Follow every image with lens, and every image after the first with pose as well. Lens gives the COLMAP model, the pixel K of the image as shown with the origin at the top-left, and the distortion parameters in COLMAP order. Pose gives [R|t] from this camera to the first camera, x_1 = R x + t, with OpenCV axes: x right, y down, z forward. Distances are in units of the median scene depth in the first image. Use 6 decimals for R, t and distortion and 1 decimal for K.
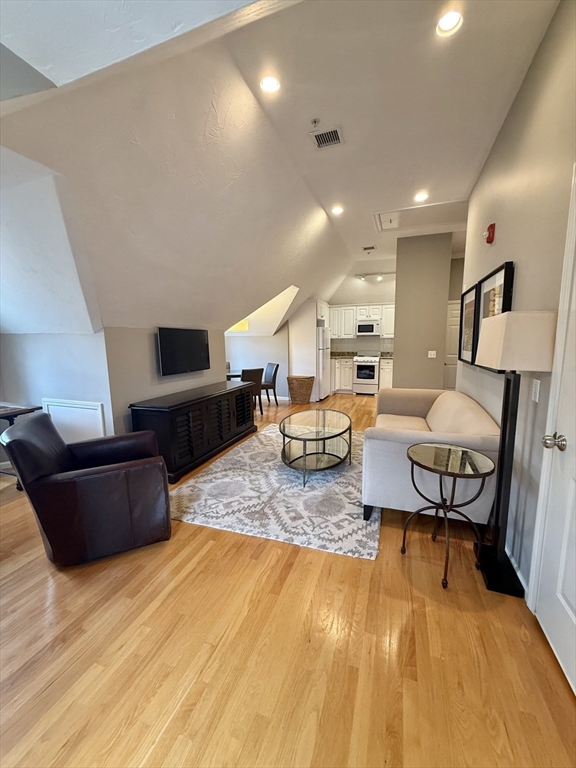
lens RADIAL K [[305.5, 0, 288.0], [0, 305.5, 384.0], [0, 0, 1]] dist [-0.001255, 0.000651]
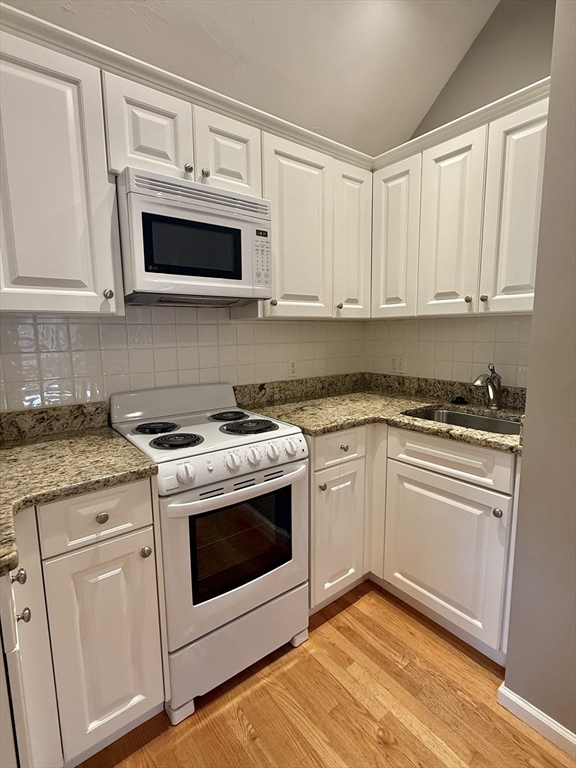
lens RADIAL K [[369.4, 0, 288.0], [0, 369.4, 384.0], [0, 0, 1]] dist [0.001645, -0.000456]
pose [[0.531405, -0.117295, 0.838958, 0.121064], [0.129059, 0.990016, 0.056668, -0.122090], [-0.837229, 0.078161, 0.541238, 0.876627]]
